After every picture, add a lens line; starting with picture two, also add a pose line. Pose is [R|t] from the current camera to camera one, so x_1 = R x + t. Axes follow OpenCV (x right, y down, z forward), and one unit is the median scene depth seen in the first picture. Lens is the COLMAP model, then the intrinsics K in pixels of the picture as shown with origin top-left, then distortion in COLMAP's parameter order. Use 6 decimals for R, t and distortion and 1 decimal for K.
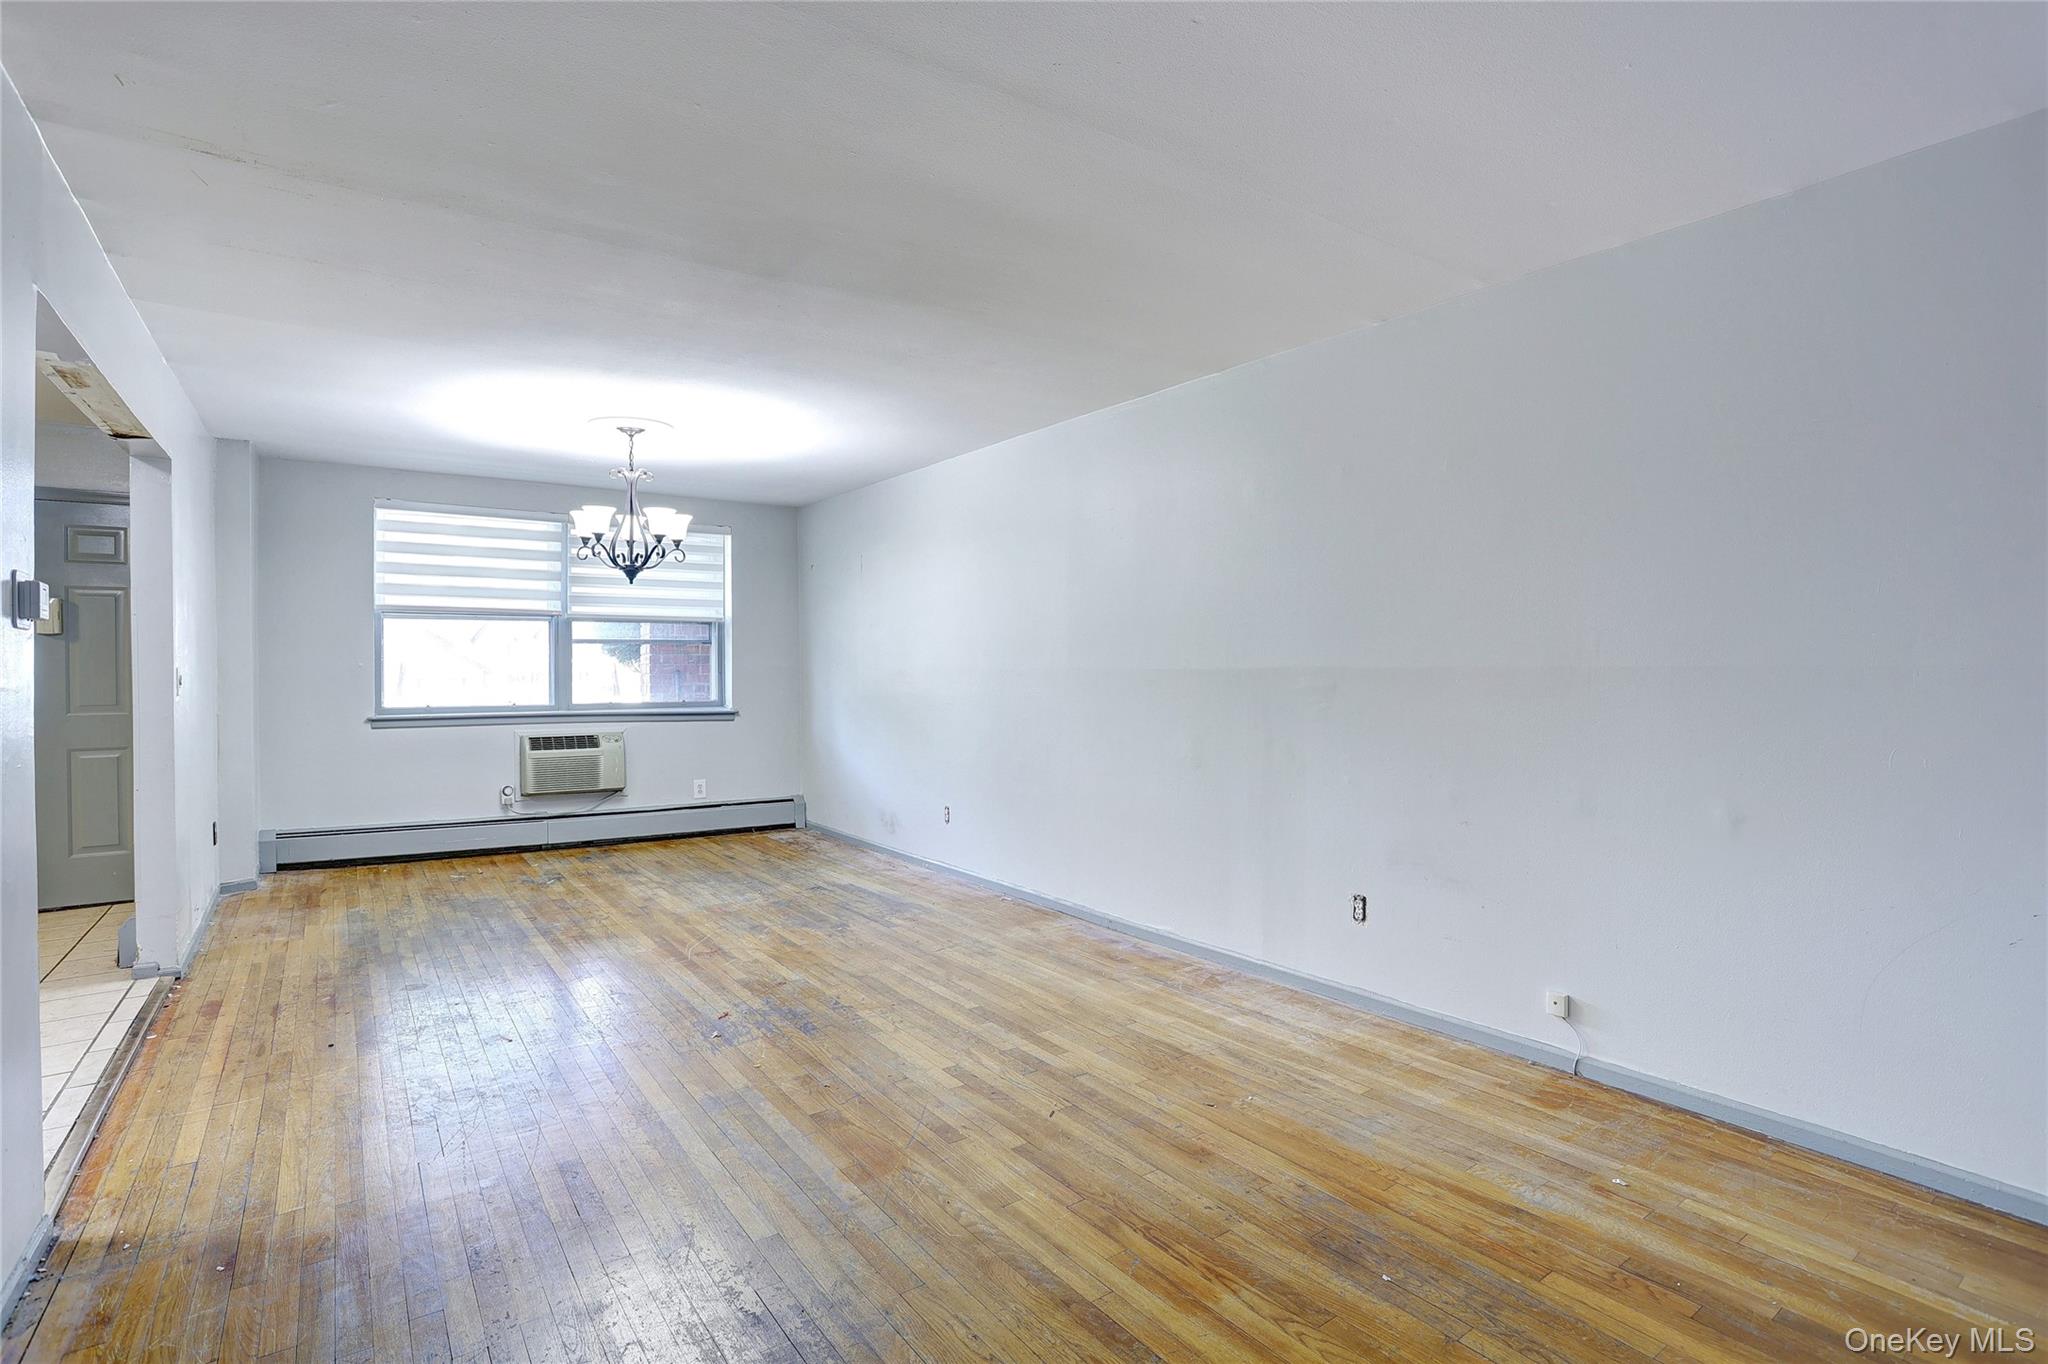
lens RADIAL K [[995.5, 0, 1015.2], [0, 995.5, 673.0], [0, 0, 1]] dist [-0.058789, 0.018167]
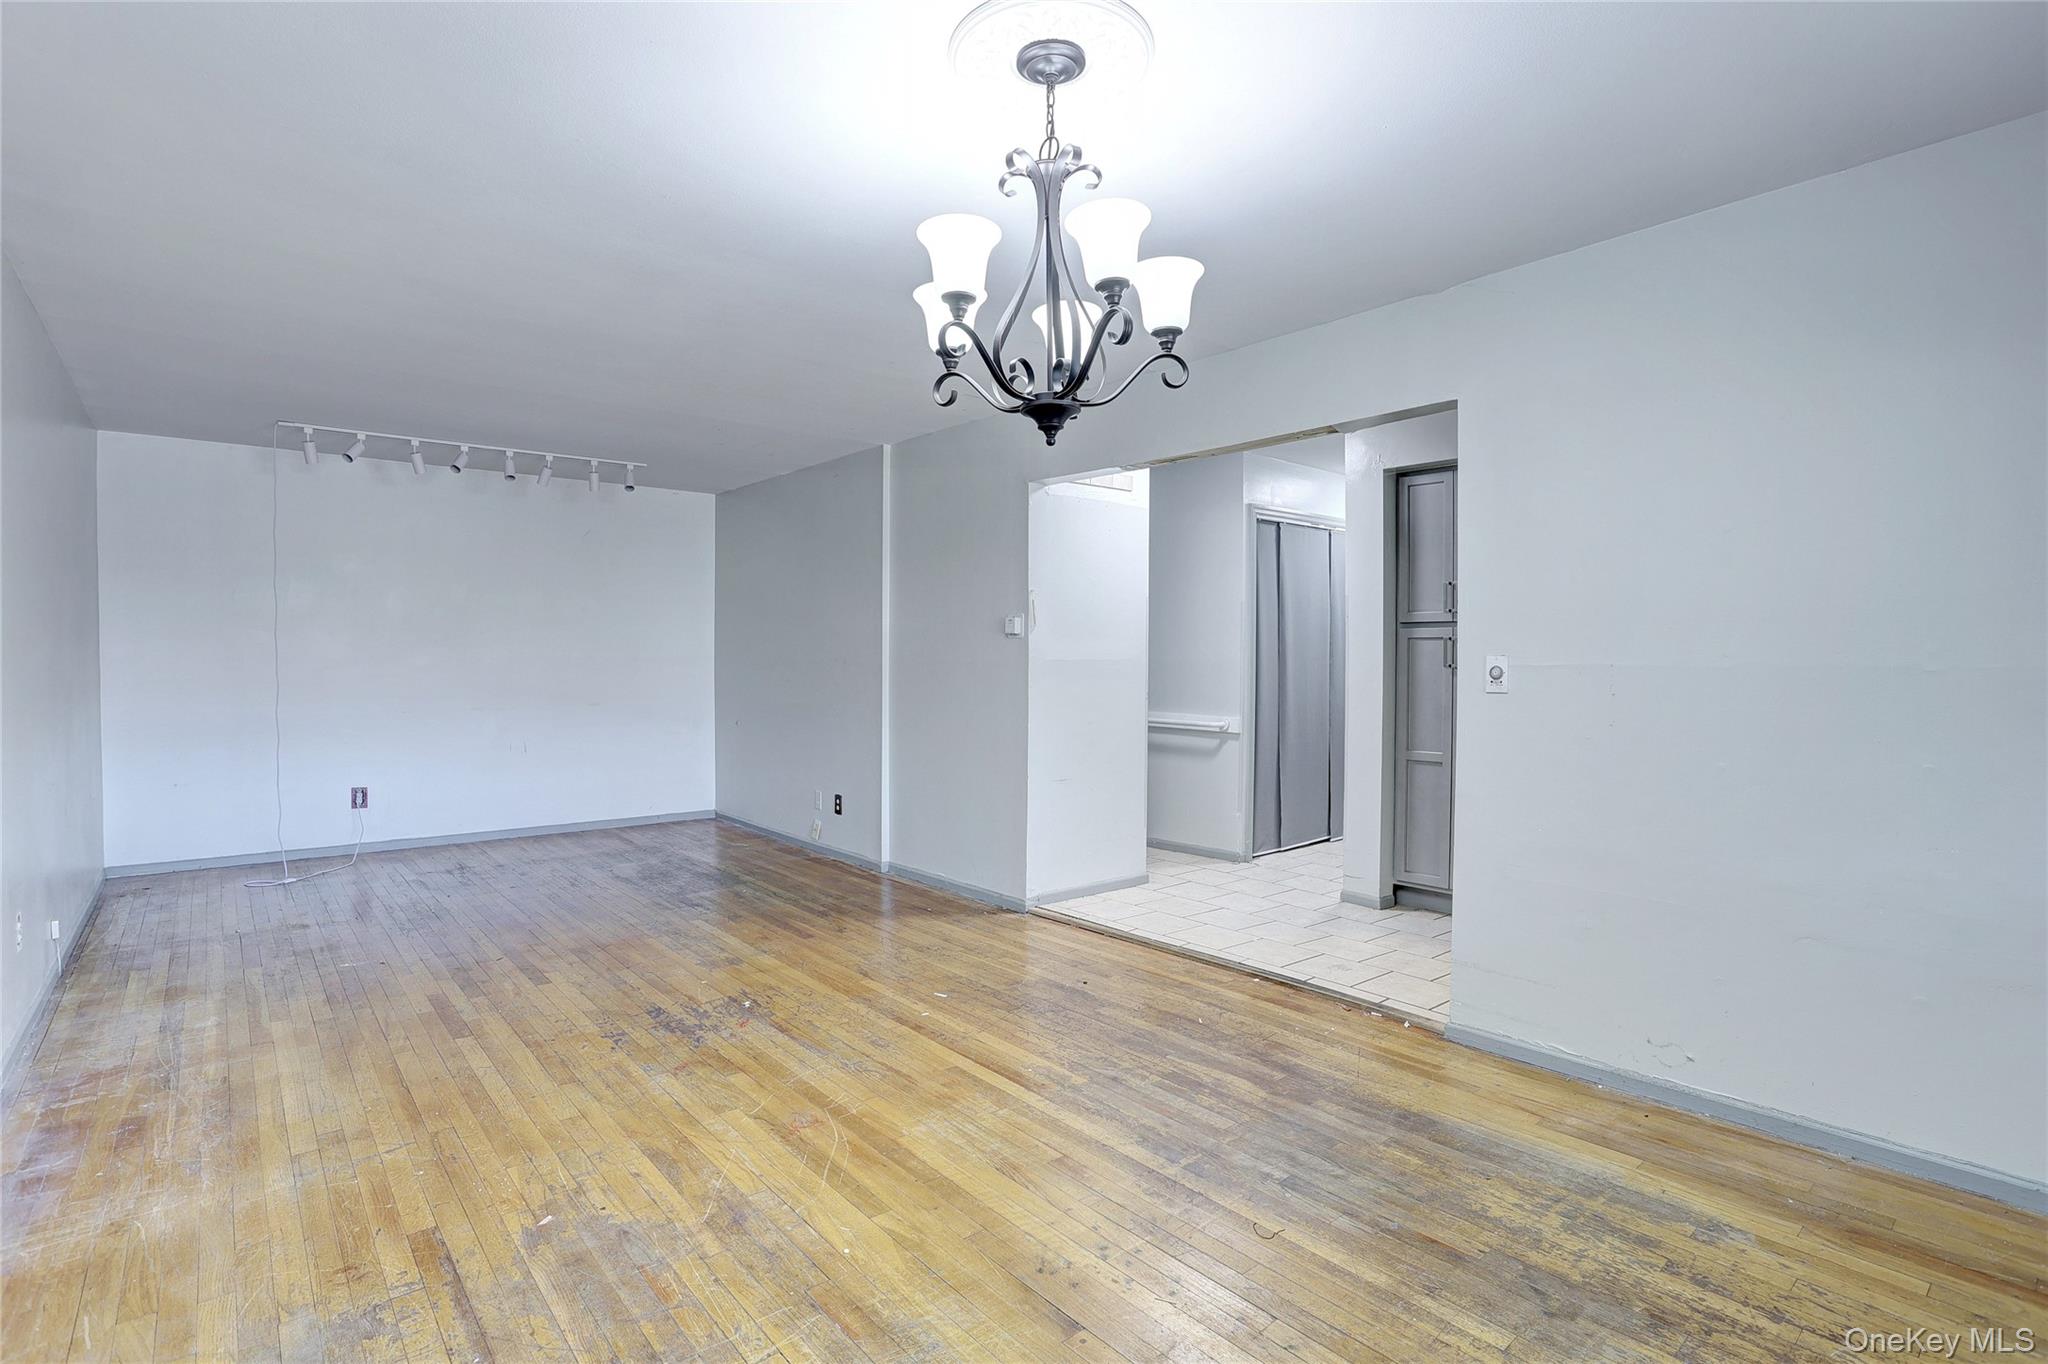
lens RADIAL K [[995.5, 0, 1034.1], [0, 995.5, 672.6], [0, 0, 1]] dist [-0.058789, 0.018167]
pose [[-0.995460, 0.002634, -0.095143, -0.498731], [0.000255, 0.999687, 0.025001, -0.015013], [0.095179, 0.024863, -0.995150, 2.018904]]
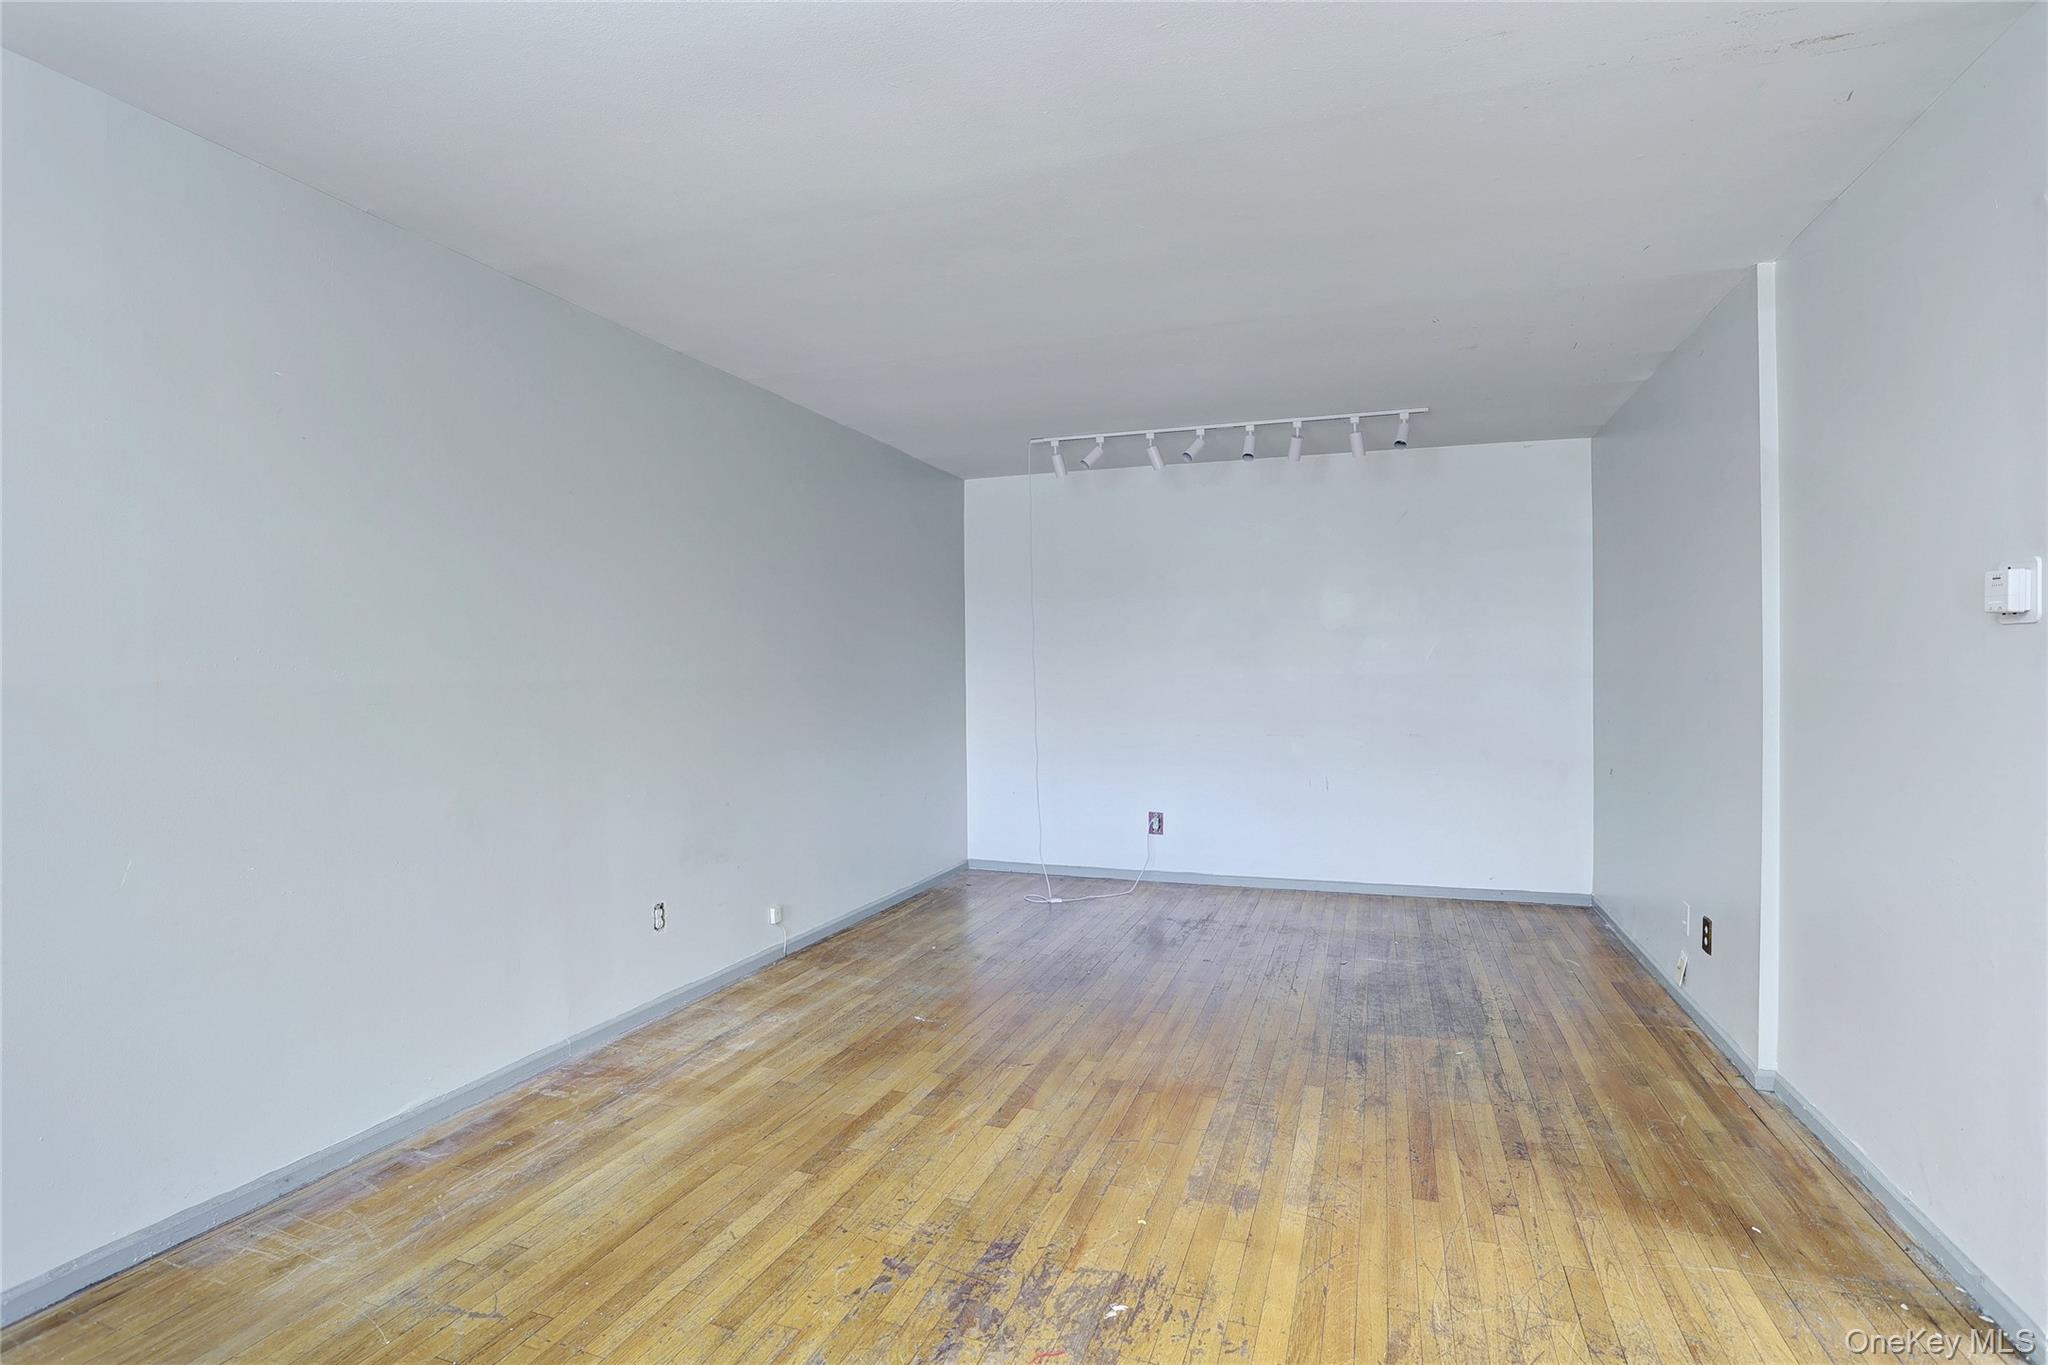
lens RADIAL K [[995.5, 0, 1021.8], [0, 995.5, 676.8], [0, 0, 1]] dist [-0.058789, 0.018167]
pose [[-0.576125, 0.003082, 0.817356, -0.721767], [0.011207, 0.999929, 0.004129, -0.007597], [-0.817285, 0.011539, -0.576118, 1.332871]]
